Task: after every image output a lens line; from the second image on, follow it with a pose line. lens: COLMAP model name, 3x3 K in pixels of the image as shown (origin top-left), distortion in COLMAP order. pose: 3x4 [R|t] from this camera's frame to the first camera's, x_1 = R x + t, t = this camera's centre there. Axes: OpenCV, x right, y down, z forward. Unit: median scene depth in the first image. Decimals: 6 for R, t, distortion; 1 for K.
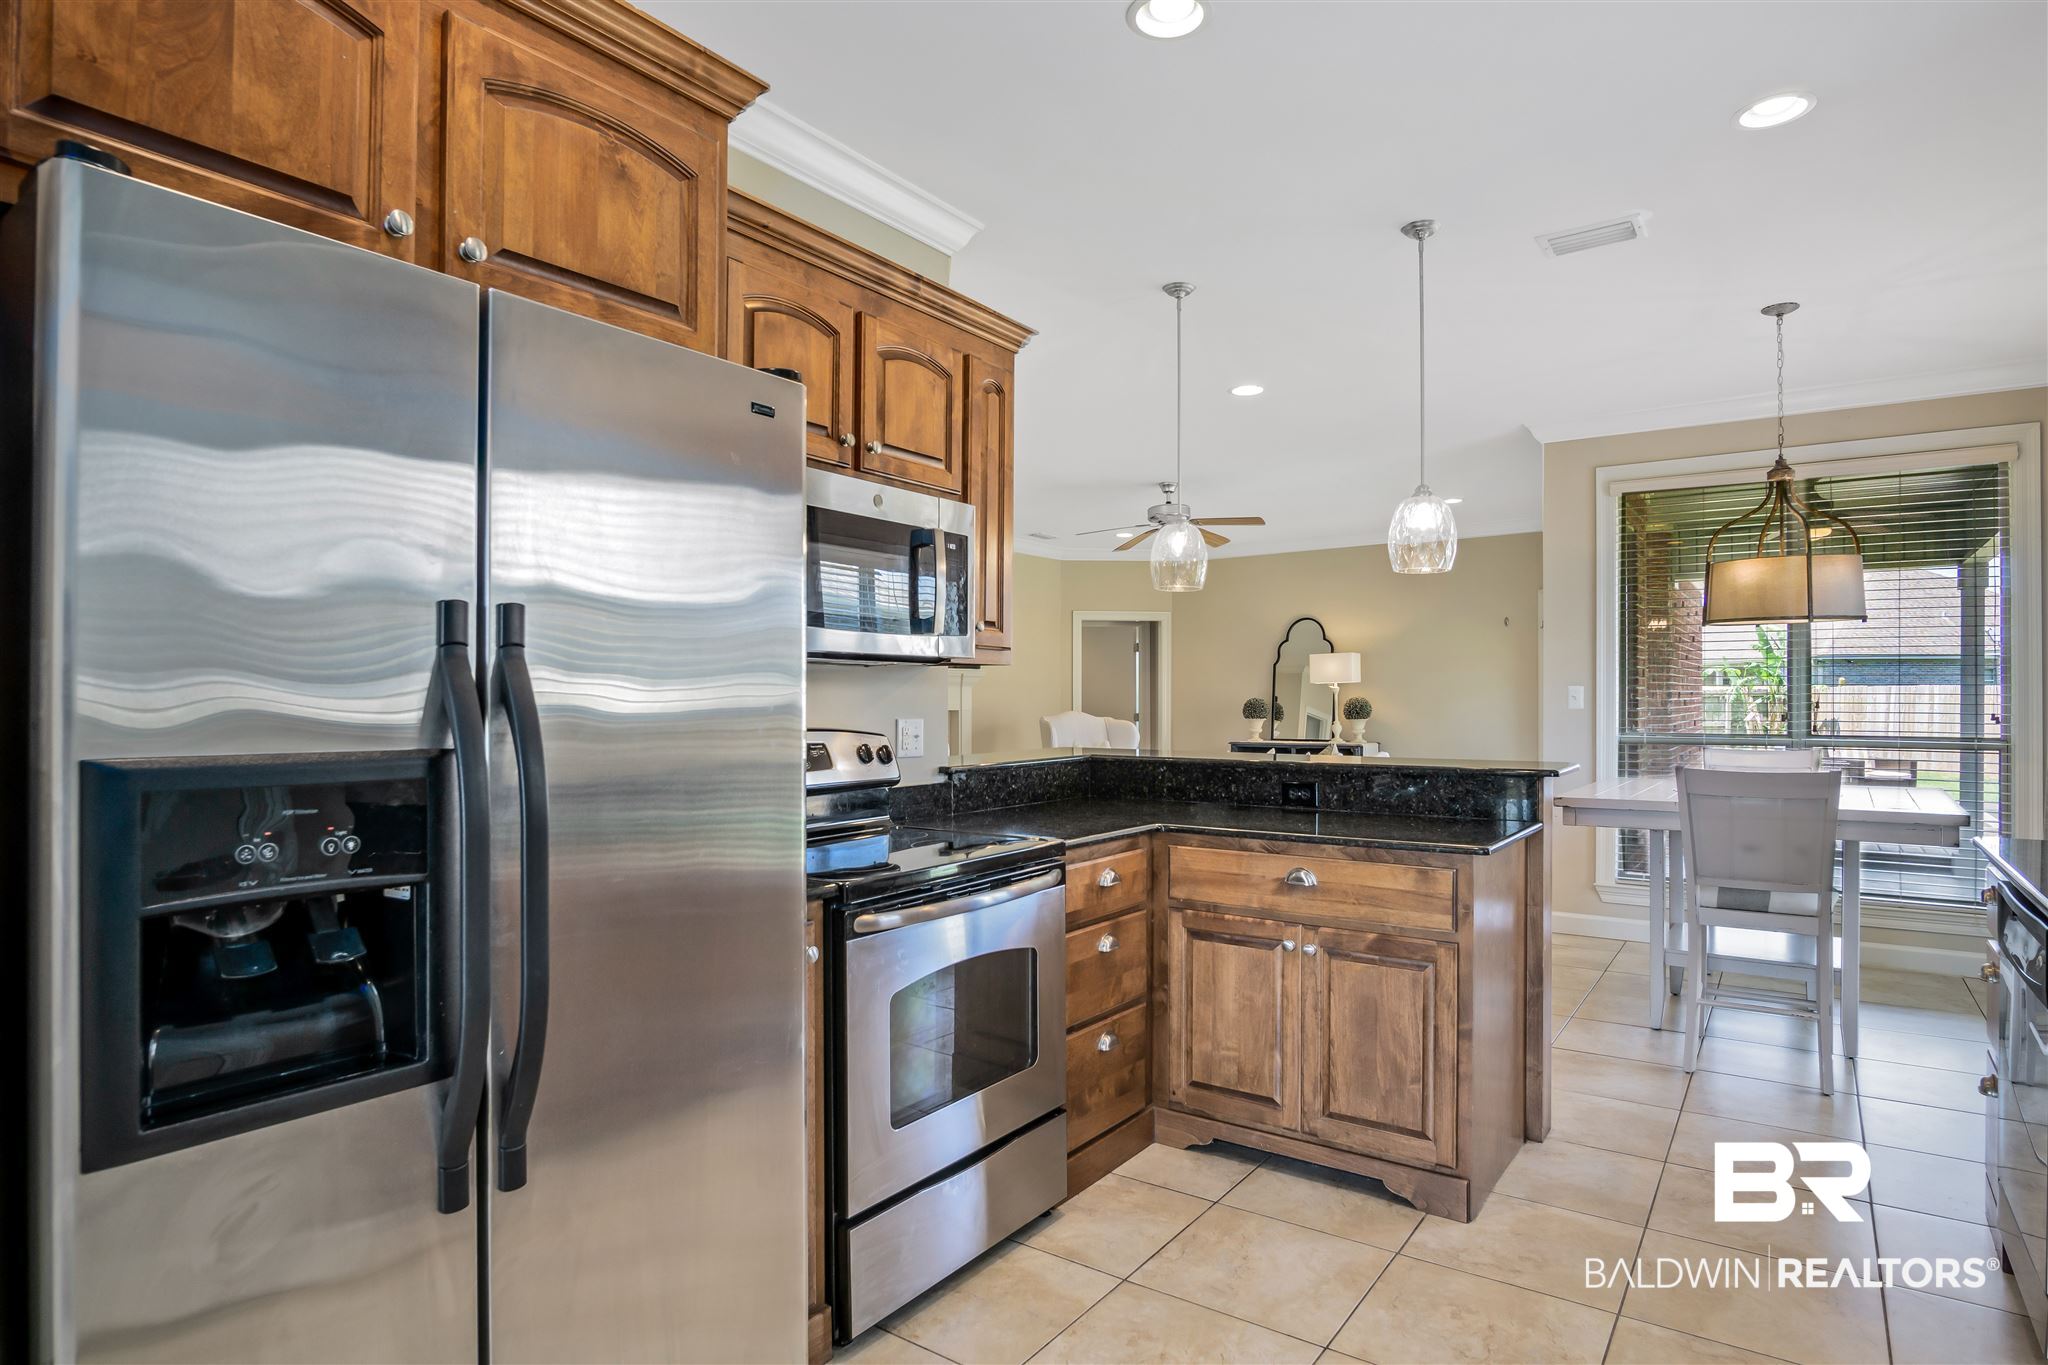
lens RADIAL K [[1124.1, 0, 1010.7], [0, 1124.1, 695.8], [0, 0, 1]] dist [-0.039110, 0.010989]
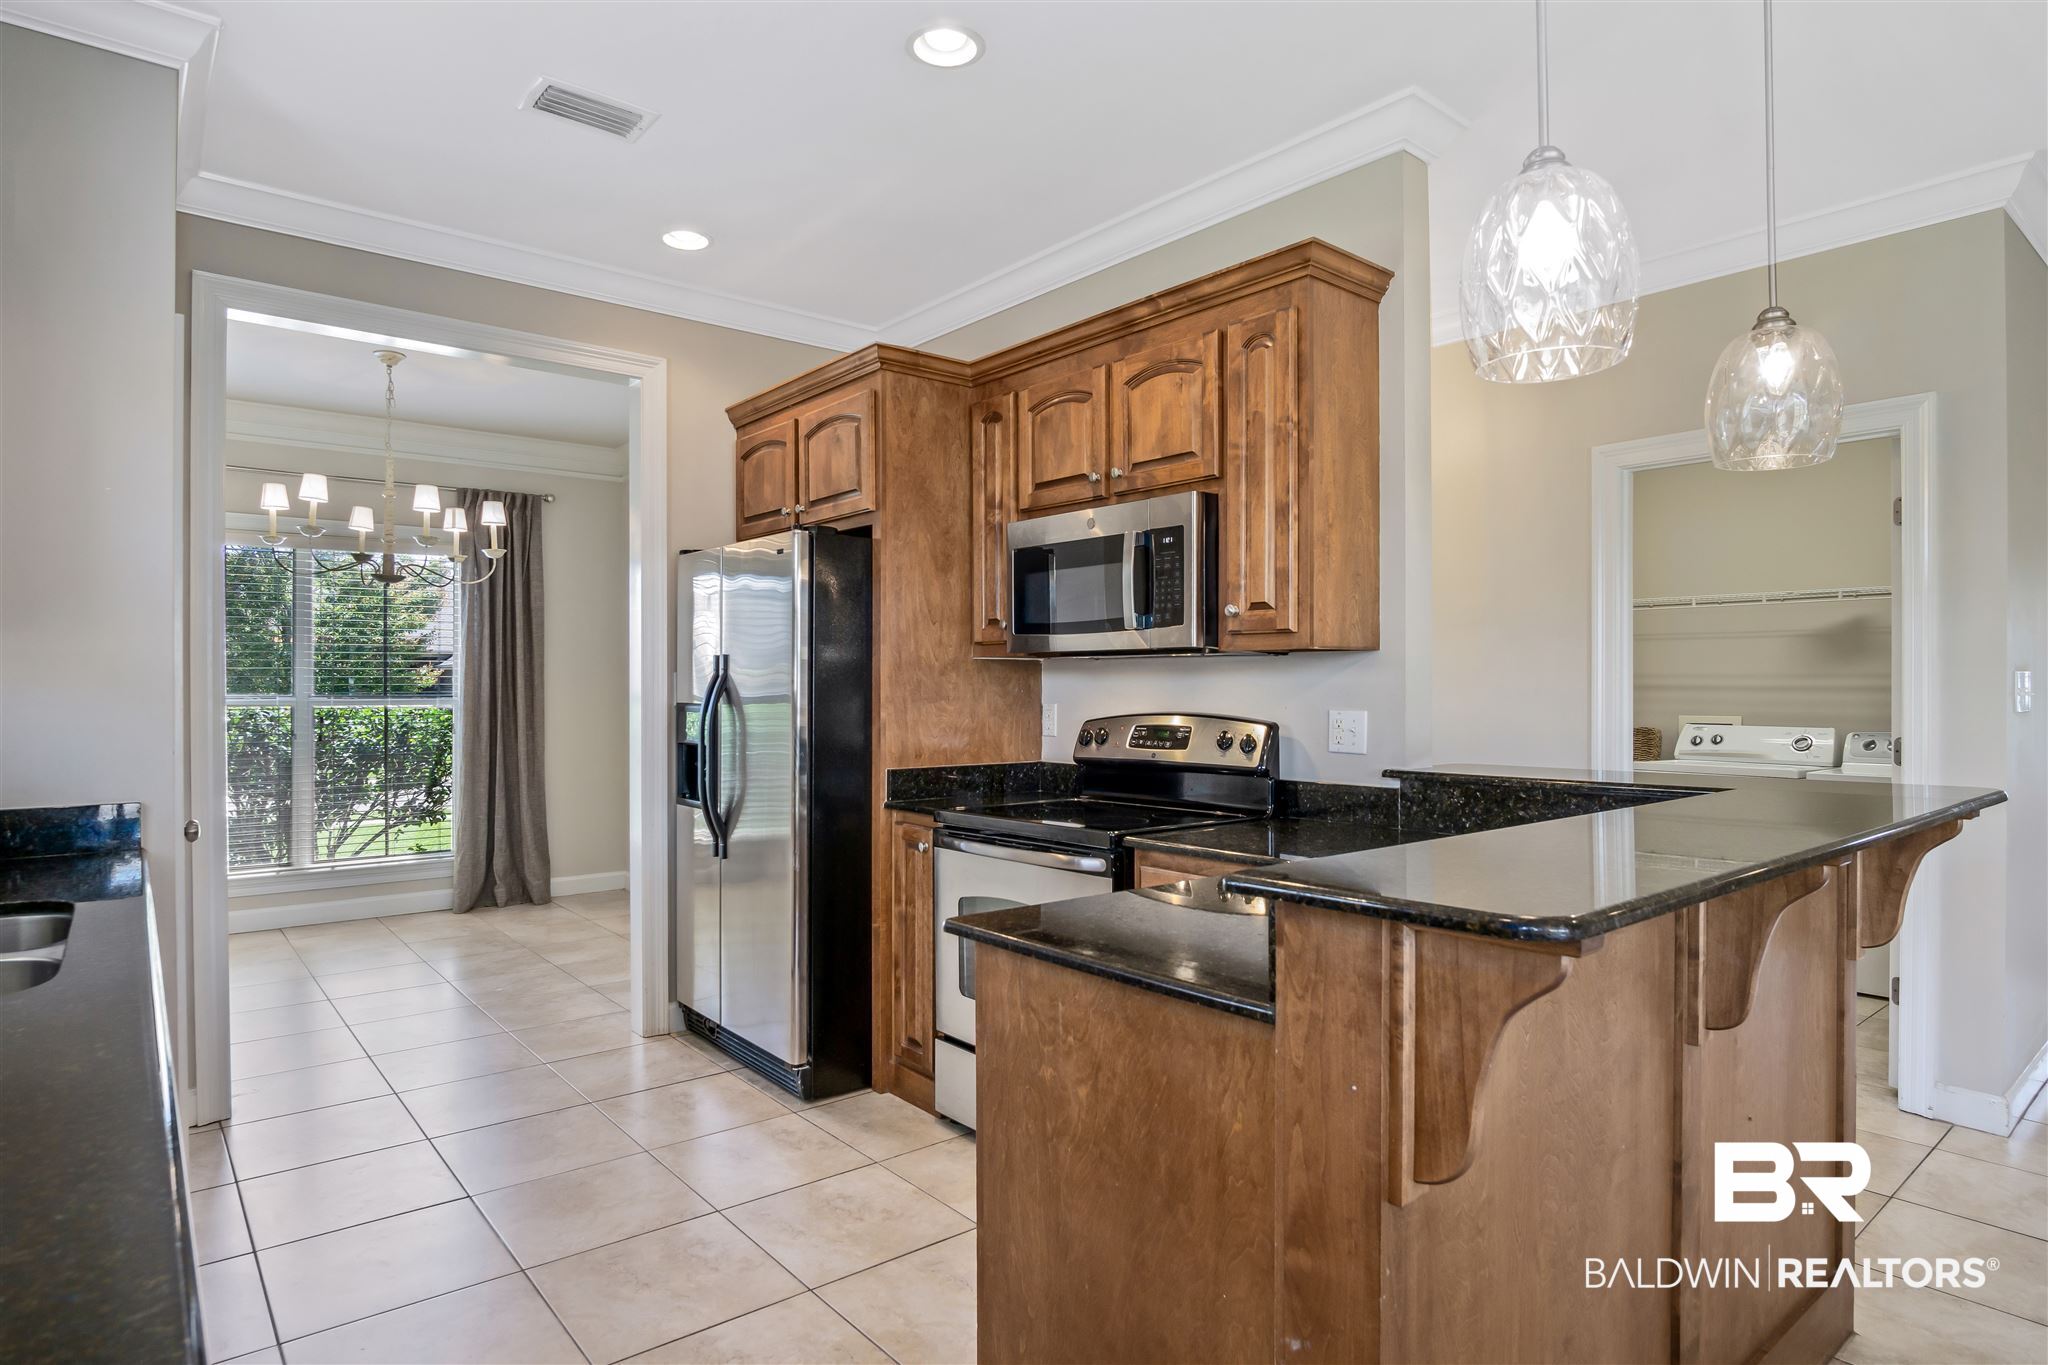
lens RADIAL K [[1124.1, 0, 1010.7], [0, 1124.1, 695.8], [0, 0, 1]] dist [-0.039110, 0.010989]
pose [[-0.263031, 0.007238, -0.964760, 1.013136], [0.001847, 0.999974, 0.006999, 0.002217], [0.964786, 0.000059, -0.263038, 1.171730]]
